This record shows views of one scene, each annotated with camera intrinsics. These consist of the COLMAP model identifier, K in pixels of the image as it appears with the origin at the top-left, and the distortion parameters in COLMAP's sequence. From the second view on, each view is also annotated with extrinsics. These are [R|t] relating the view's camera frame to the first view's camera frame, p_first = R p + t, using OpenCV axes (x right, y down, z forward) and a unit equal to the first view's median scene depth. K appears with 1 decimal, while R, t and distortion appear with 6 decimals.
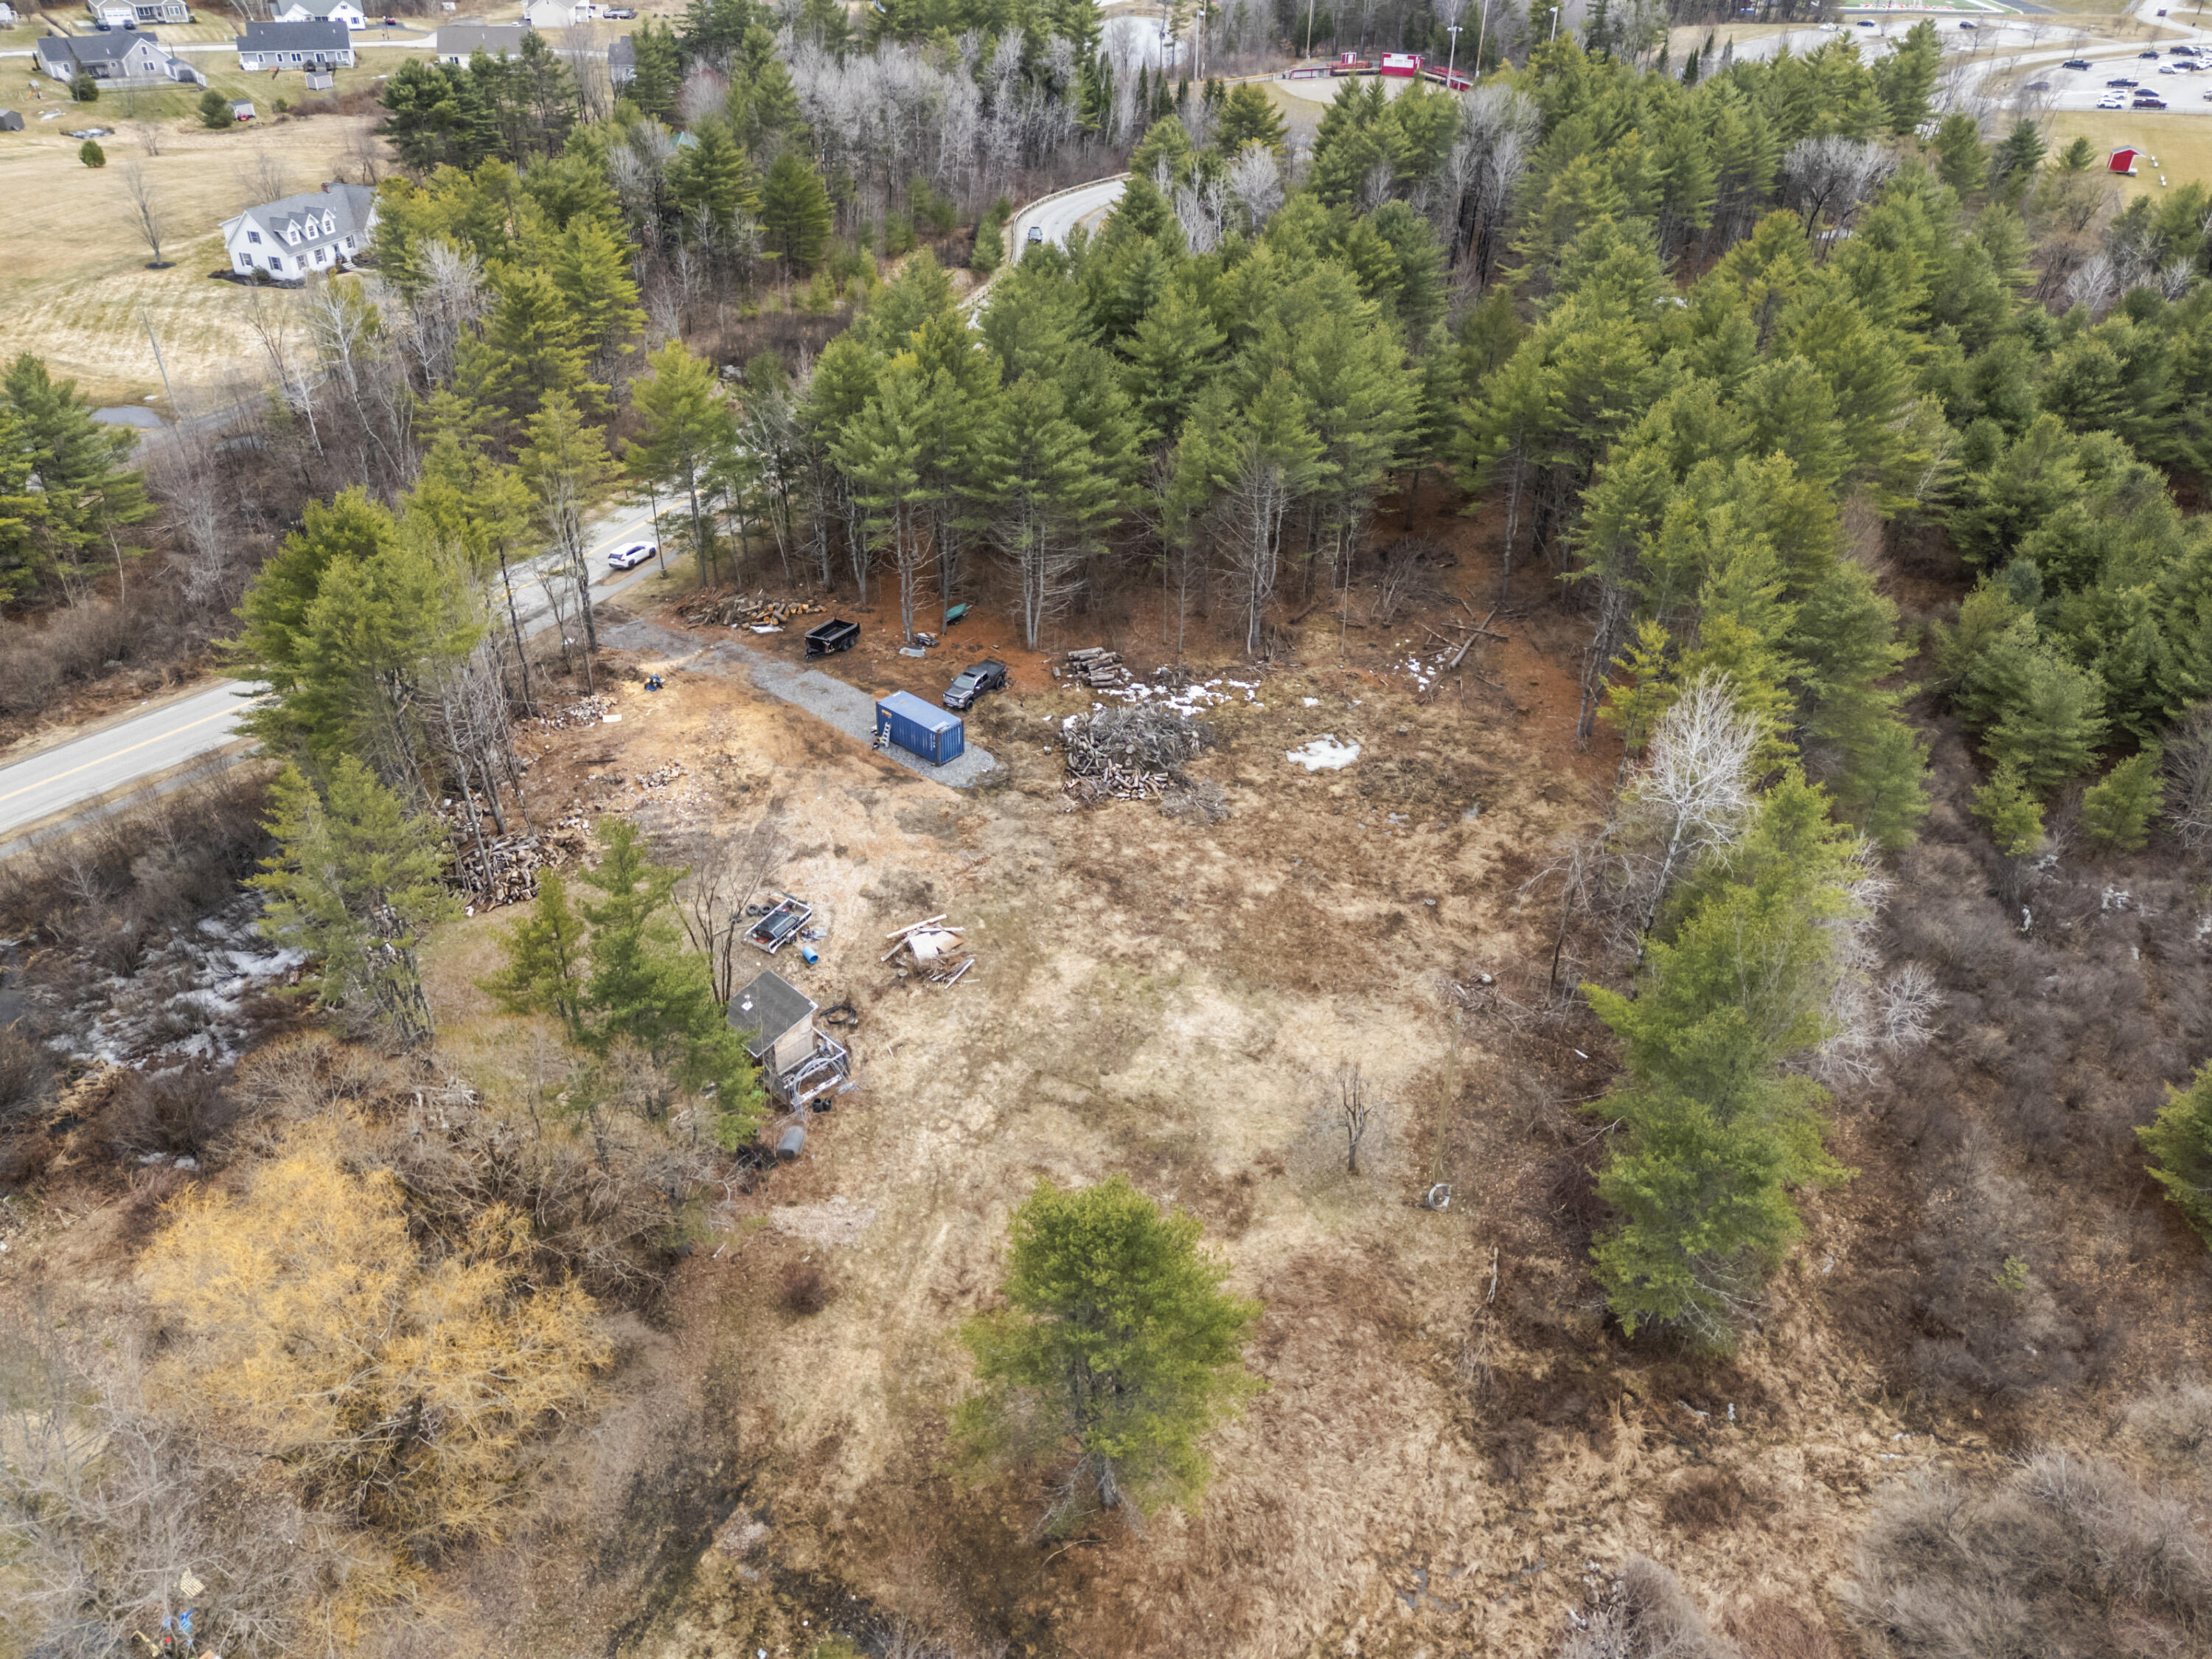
lens RADIAL K [[1605.7, 0, 1103.3], [0, 1605.7, 836.1], [0, 0, 1]] dist [0.069936, -0.056308]
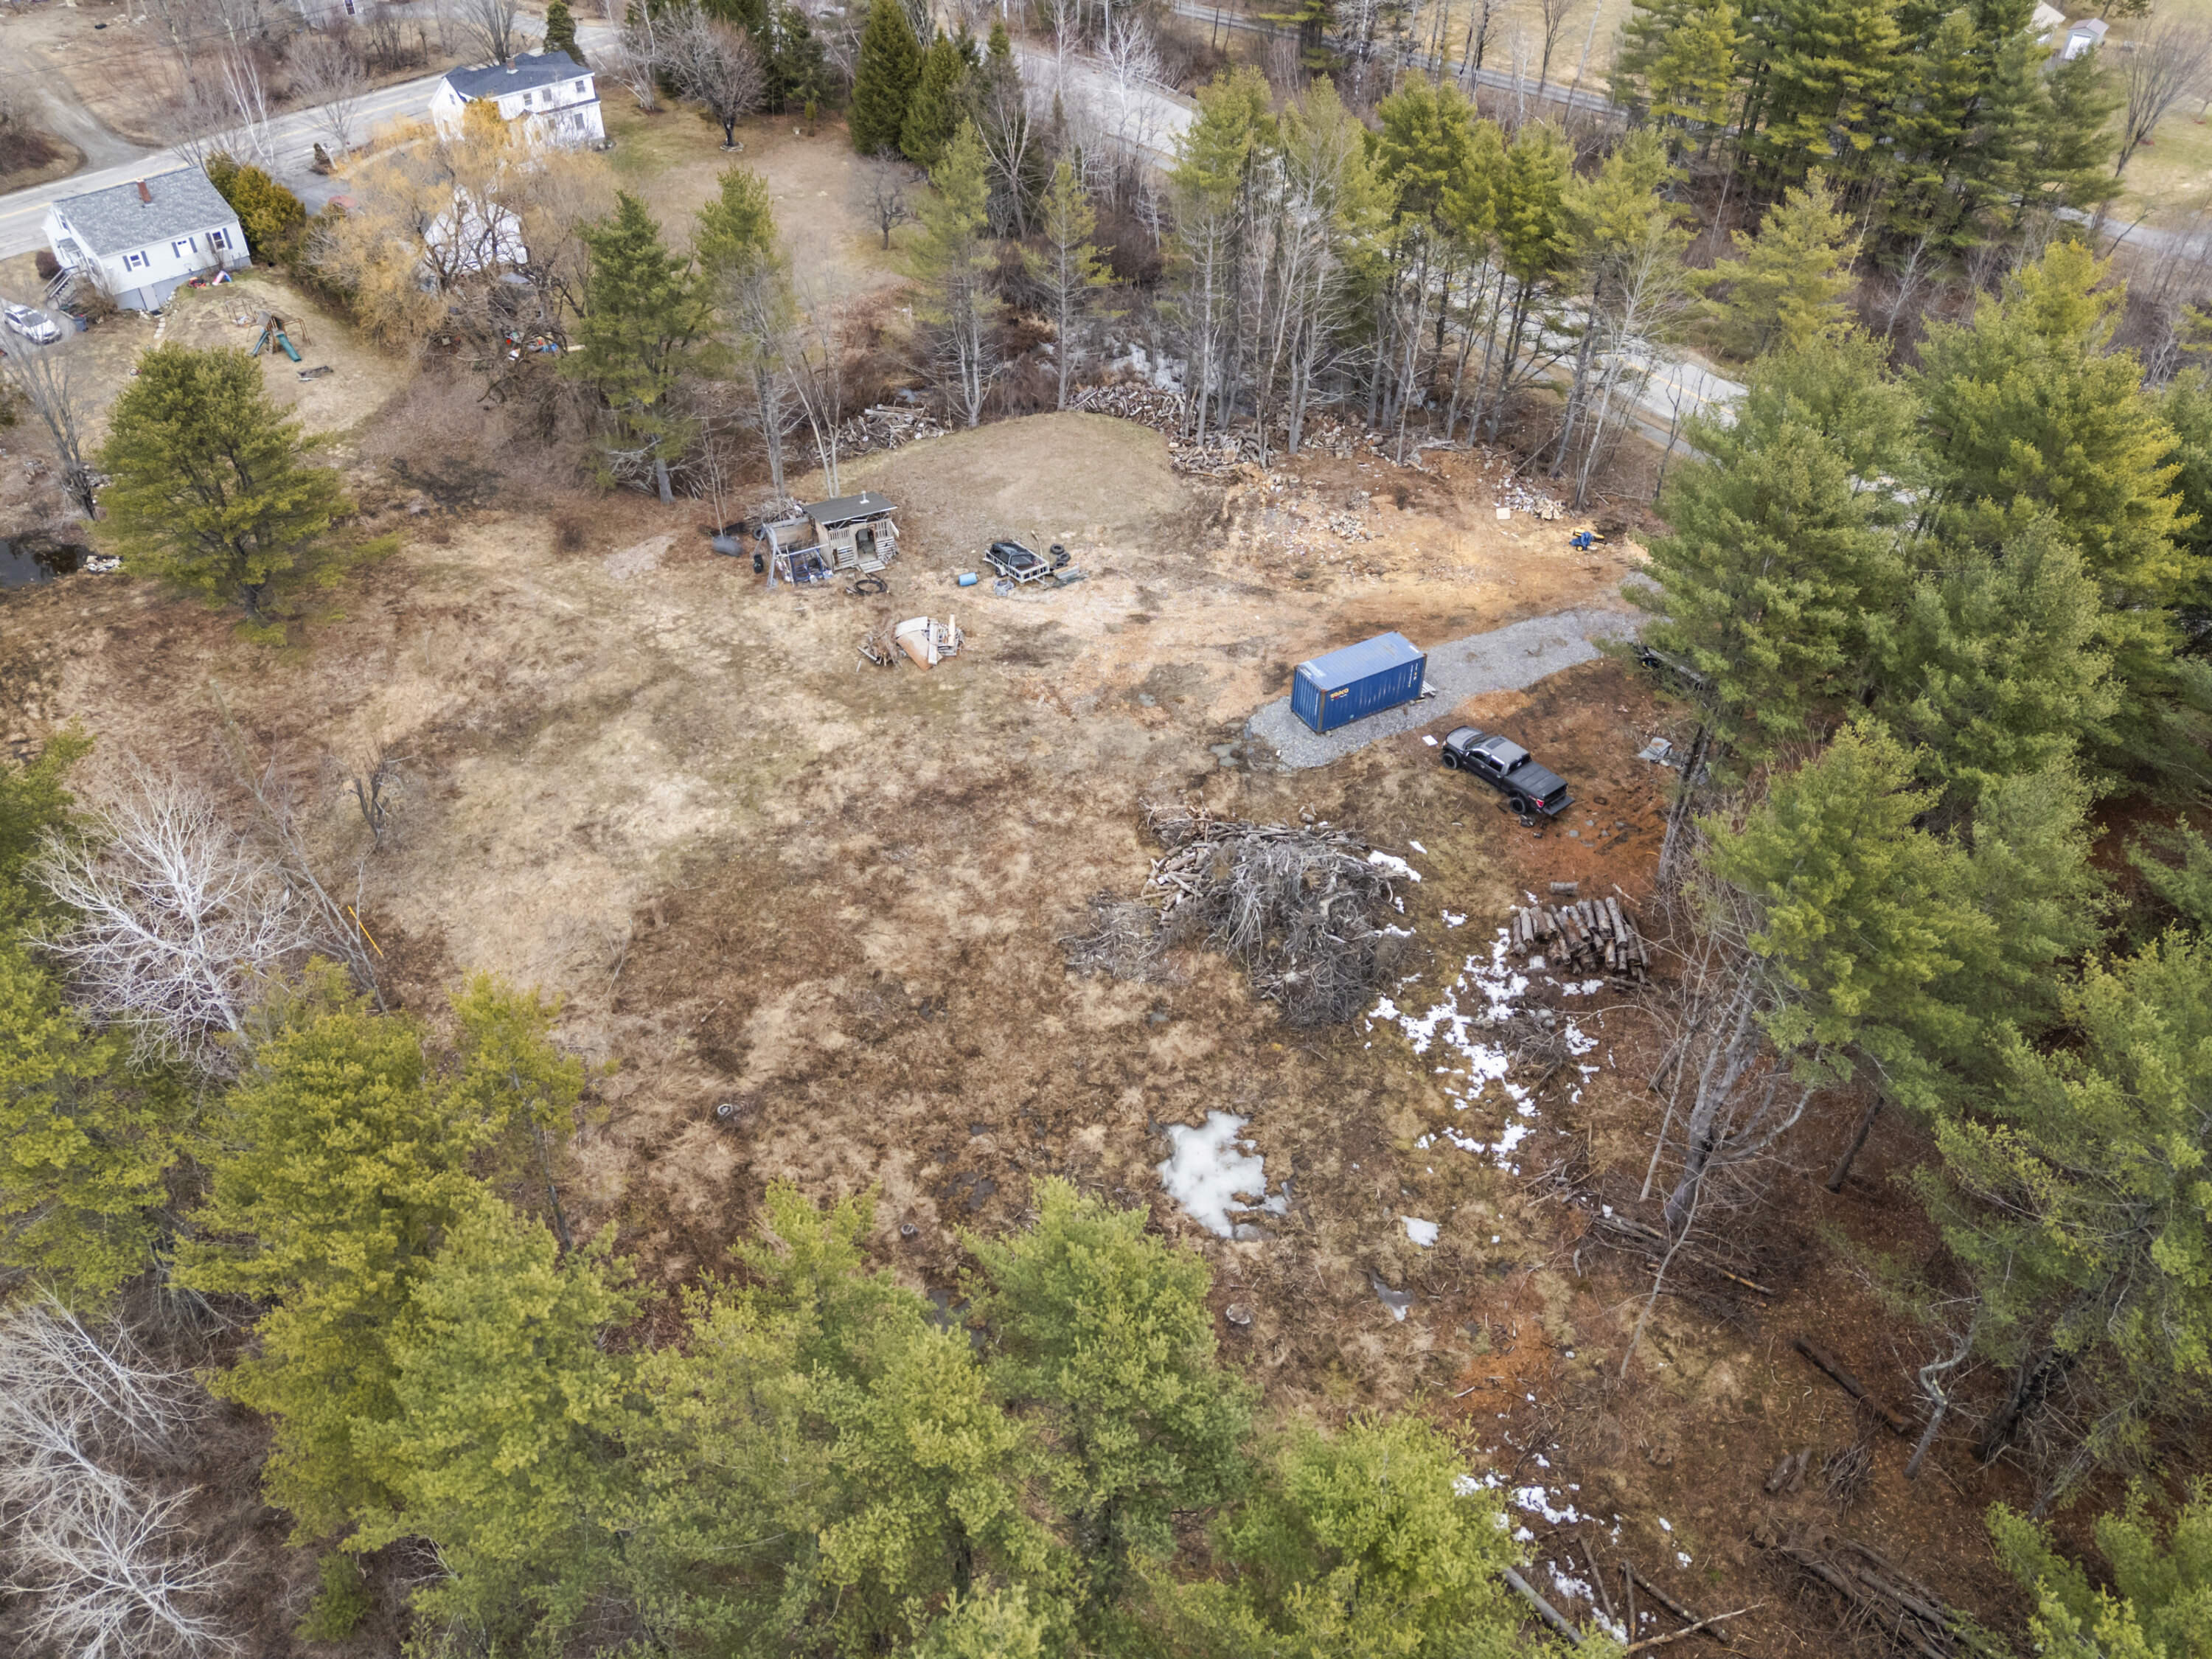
lens RADIAL K [[1605.7, 0, 1103.3], [0, 1605.7, 836.1], [0, 0, 1]] dist [0.069936, -0.056308]
pose [[-0.359470, 0.590785, -0.722326, 0.522127], [-0.535362, 0.503440, 0.678186, -0.495592], [0.764310, 0.630493, 0.135312, 0.938570]]
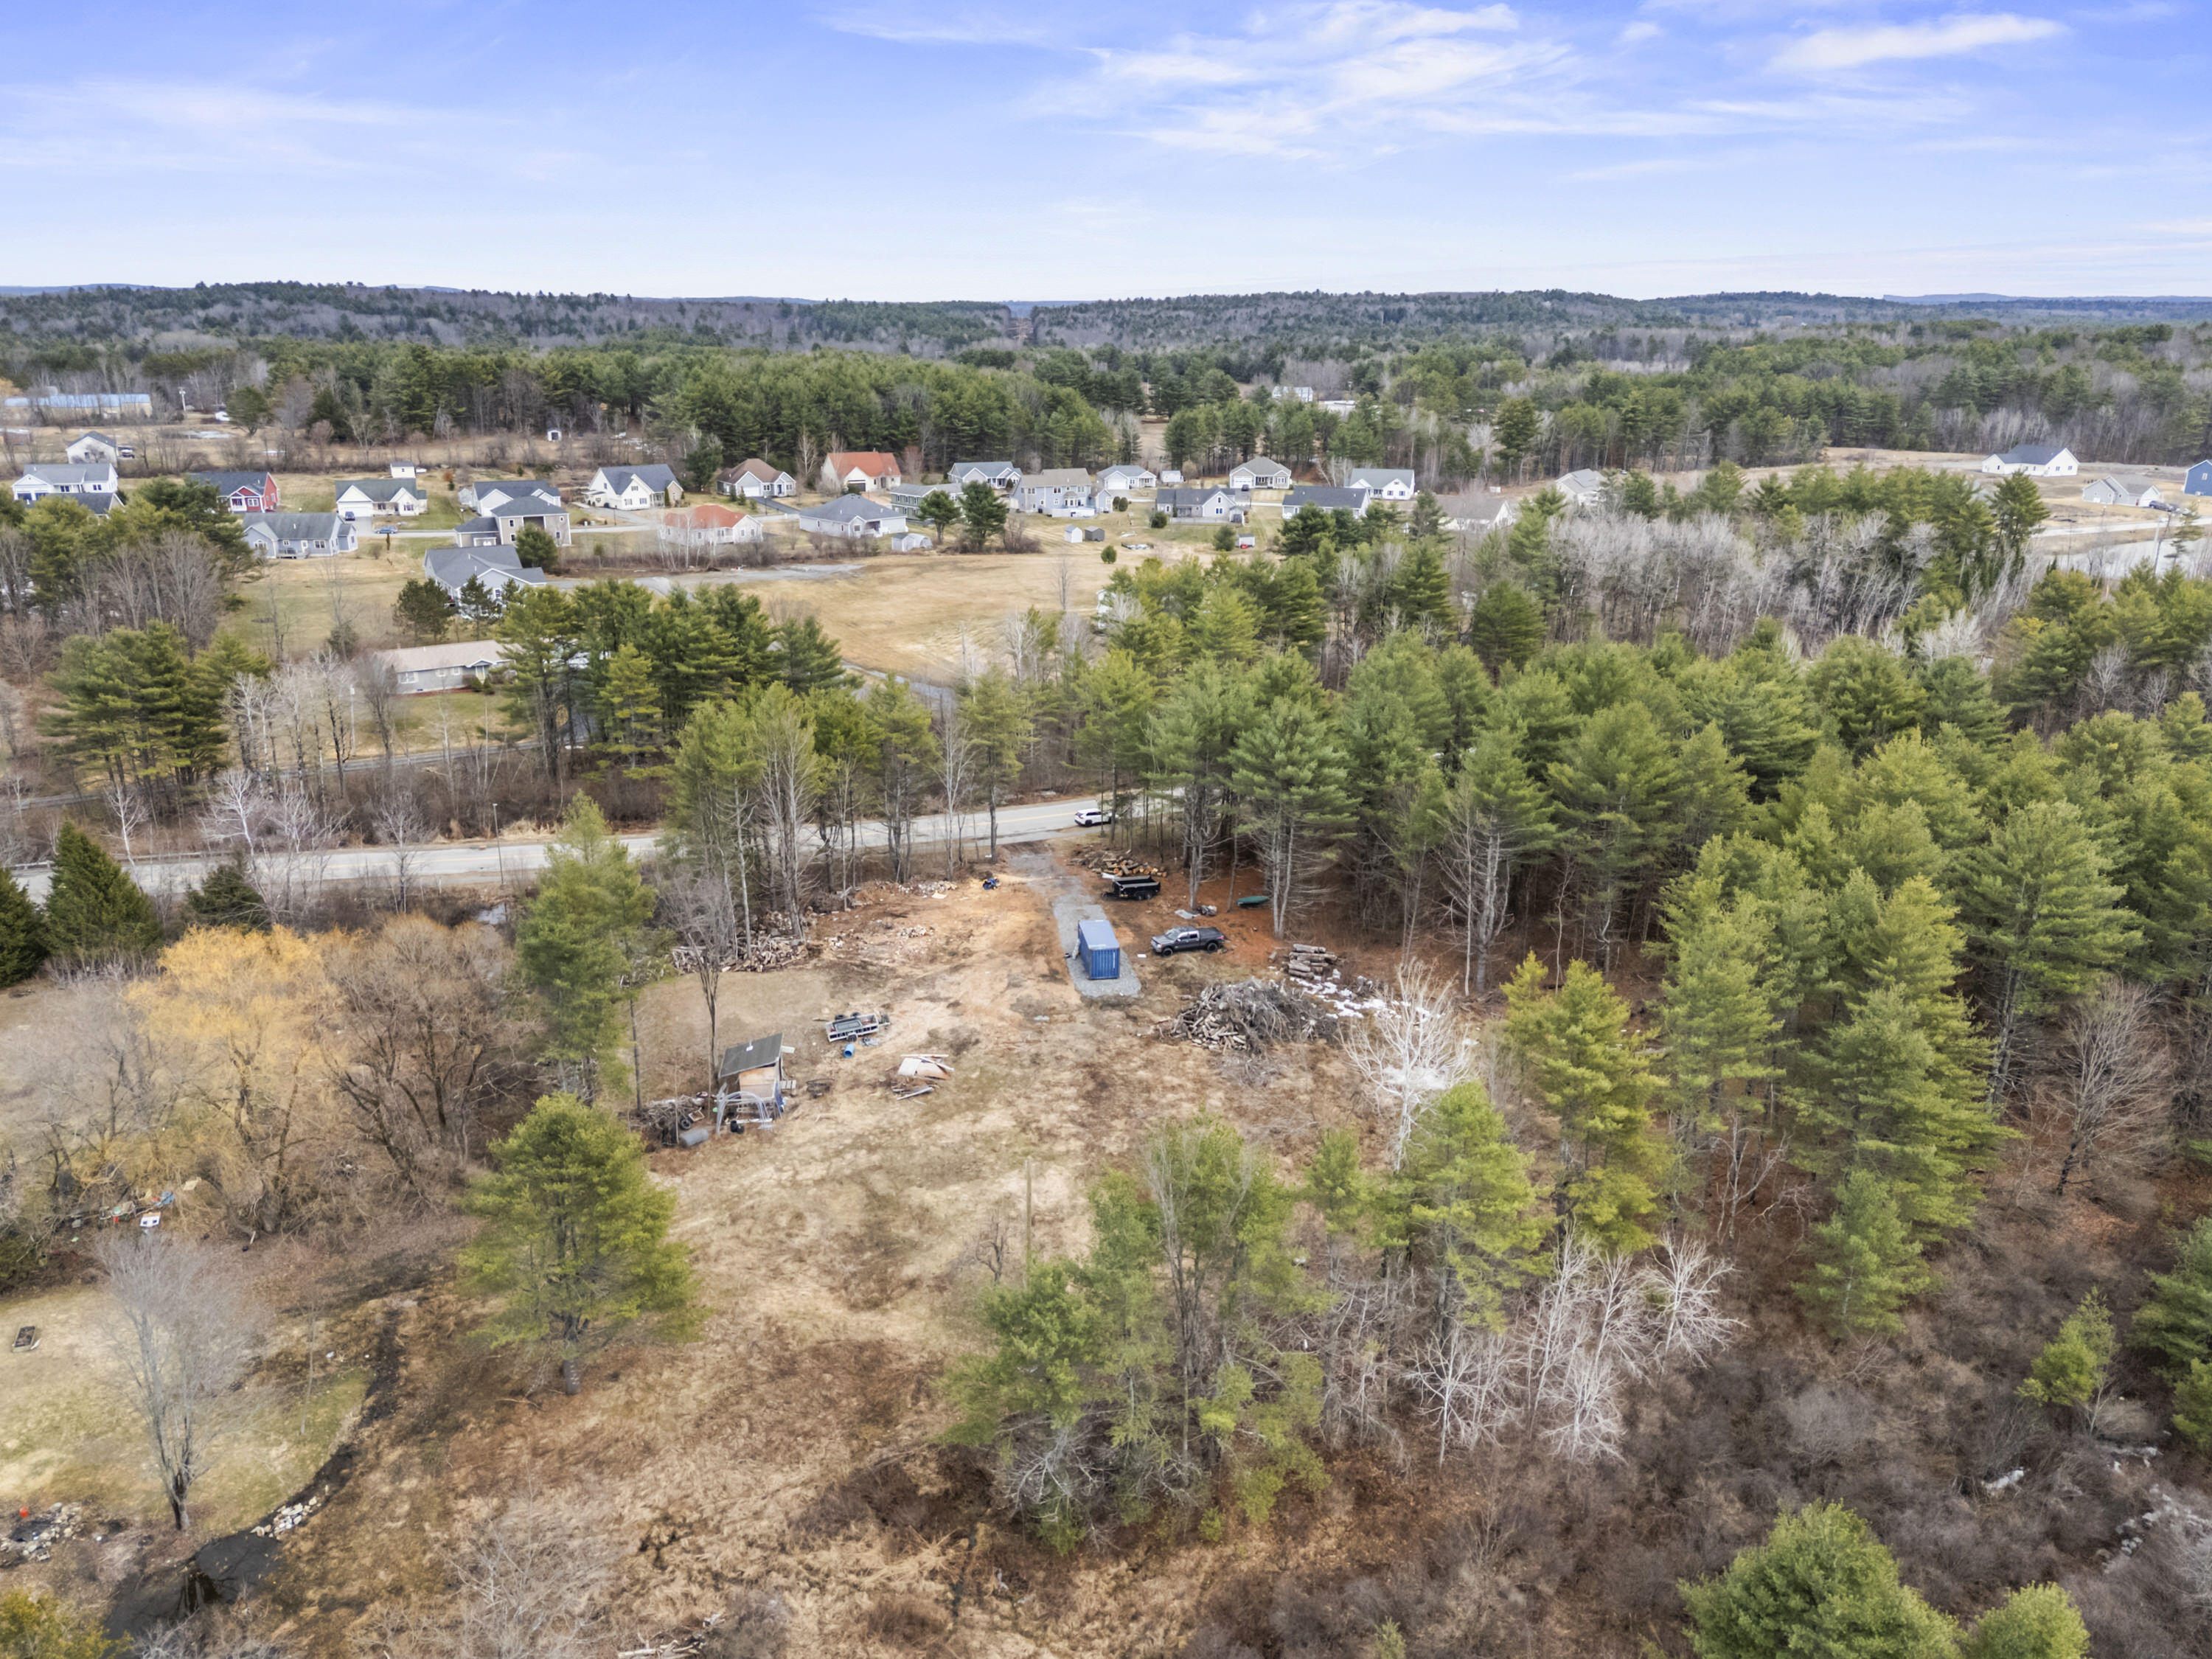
lens RADIAL K [[1631.5, 0, 1106.0], [0, 1631.5, 829.5], [0, 0, 1]] dist [0.058726, -0.033703]
pose [[0.764897, 0.183834, -0.617363, 0.665111], [-0.351240, 0.922426, -0.160503, 0.043906], [0.539965, 0.339611, 0.770131, 0.059775]]
